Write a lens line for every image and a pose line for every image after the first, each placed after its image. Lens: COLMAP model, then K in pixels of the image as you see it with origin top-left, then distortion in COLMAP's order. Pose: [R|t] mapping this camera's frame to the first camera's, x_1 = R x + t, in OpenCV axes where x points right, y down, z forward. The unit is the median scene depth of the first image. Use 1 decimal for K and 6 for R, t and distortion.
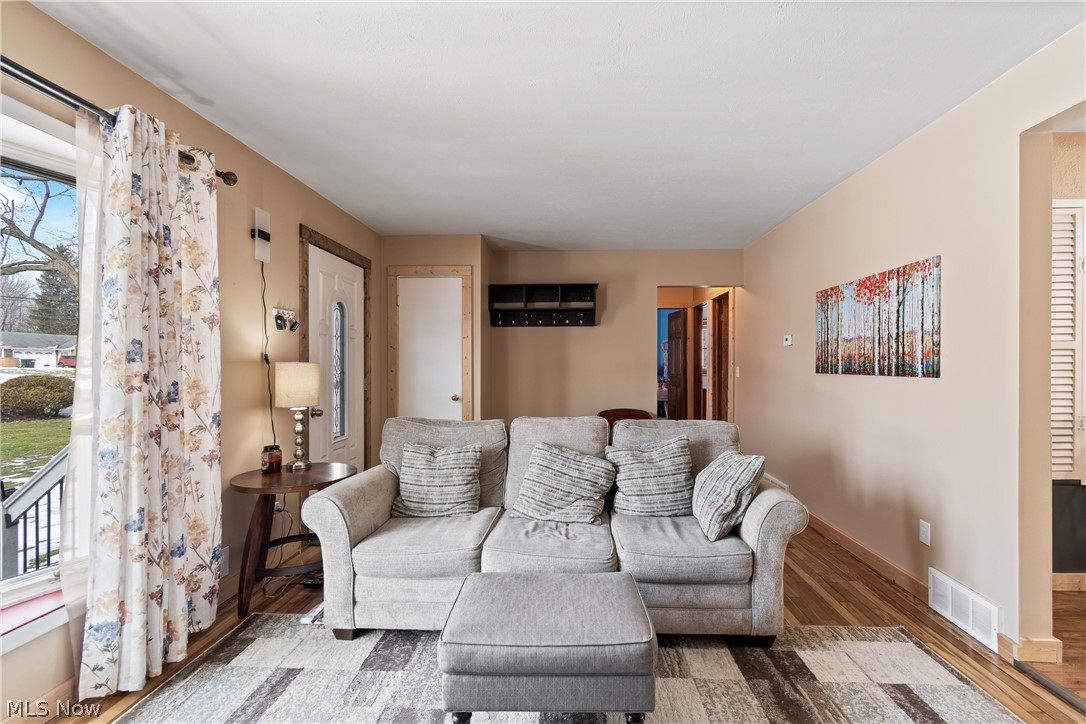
lens RADIAL K [[487.4, 0, 554.7], [0, 487.4, 367.0], [0, 0, 1]] dist [0.004214, -0.002385]
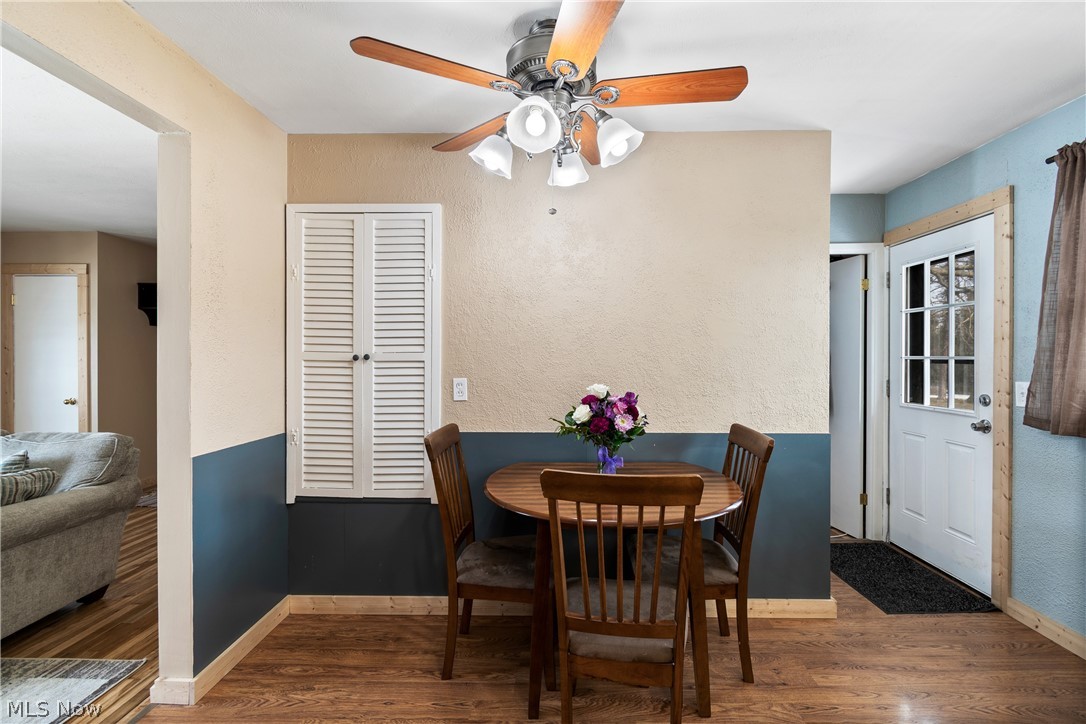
lens RADIAL K [[487.4, 0, 554.5], [0, 487.4, 359.3], [0, 0, 1]] dist [0.004214, -0.002385]
pose [[0.999812, 0.003794, 0.019022, 1.250597], [-0.003727, 0.999987, -0.003540, -0.034934], [-0.019035, 0.003469, 0.999813, 0.043116]]
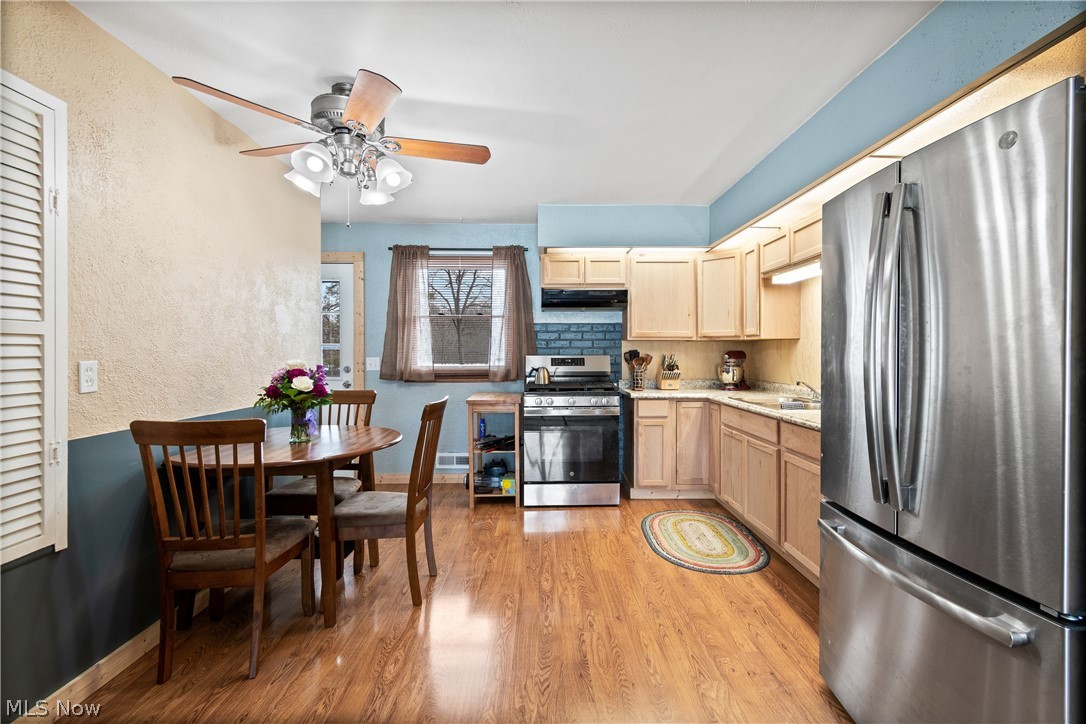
lens RADIAL K [[487.4, 0, 550.3], [0, 487.4, 352.8], [0, 0, 1]] dist [0.004214, -0.002385]
pose [[-0.051149, 0.004213, 0.998682, 0.399698], [0.008968, 0.999953, -0.003759, -0.004847], [-0.998651, 0.008764, -0.051185, 0.382966]]
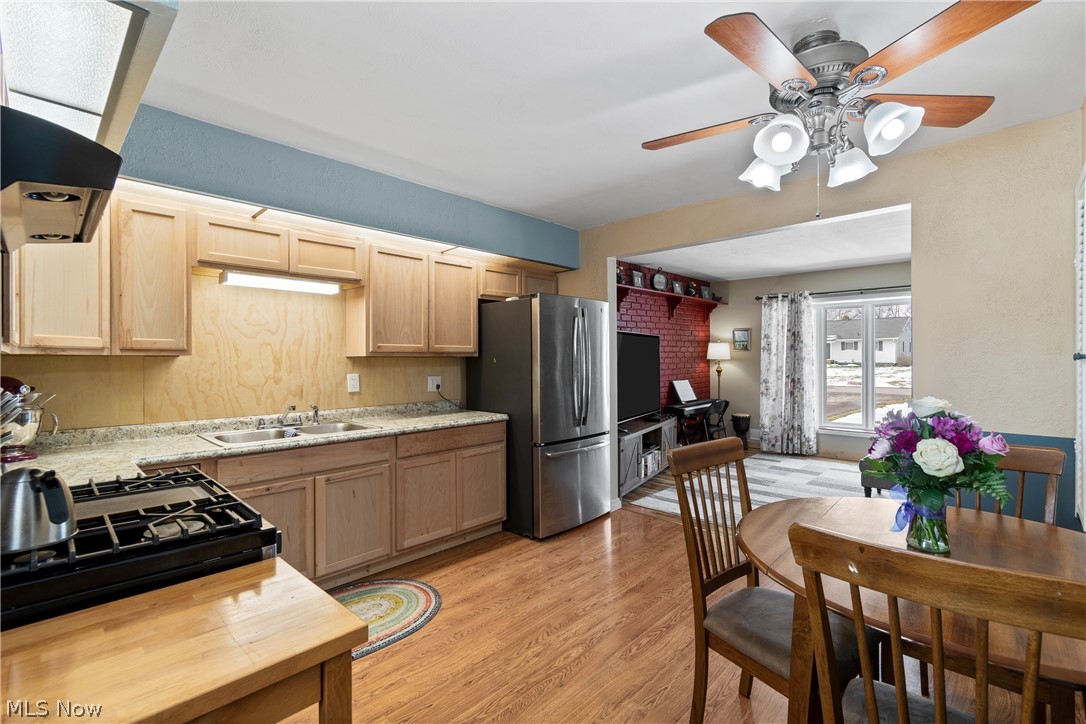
lens RADIAL K [[487.4, 0, 564.0], [0, 487.4, 355.5], [0, 0, 1]] dist [0.004214, -0.002385]
pose [[-0.647786, 0.002433, -0.761819, 2.004233], [0.000806, 0.999997, 0.002508, -0.046937], [0.761822, 0.001010, -0.647785, 0.860884]]
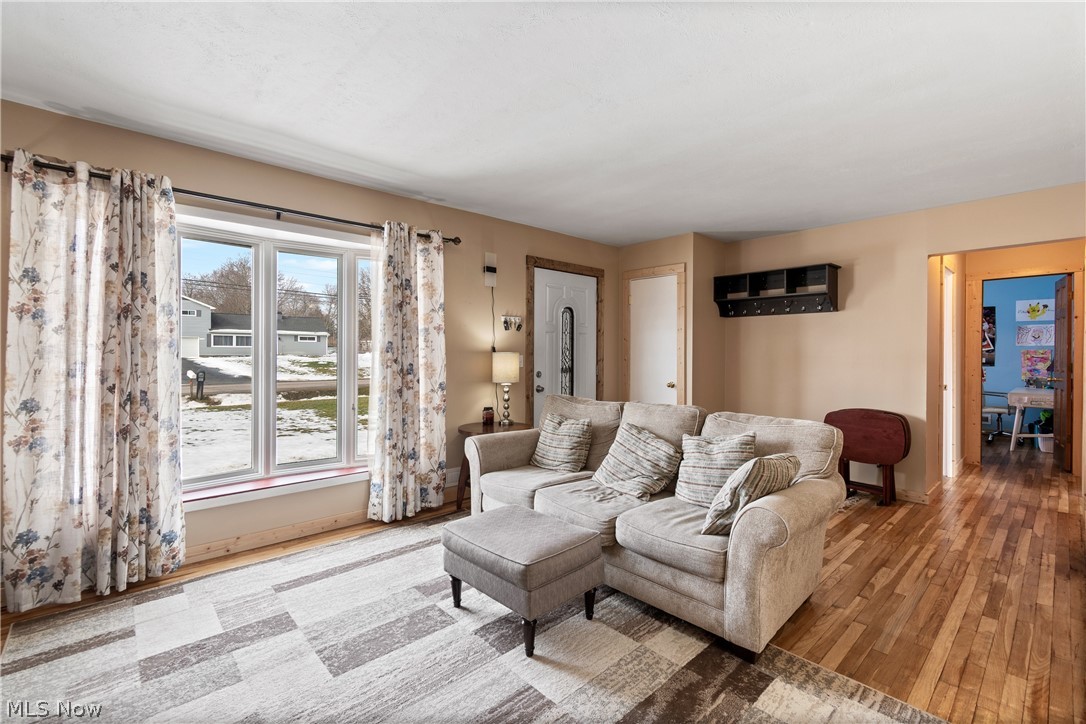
lens RADIAL K [[487.4, 0, 549.1], [0, 487.4, 353.4], [0, 0, 1]] dist [0.004214, -0.002385]
pose [[0.706524, 0.005118, -0.707671, 0.647360], [-0.009134, 0.999957, -0.001887, -0.005905], [0.707630, 0.007797, 0.706540, 0.056571]]
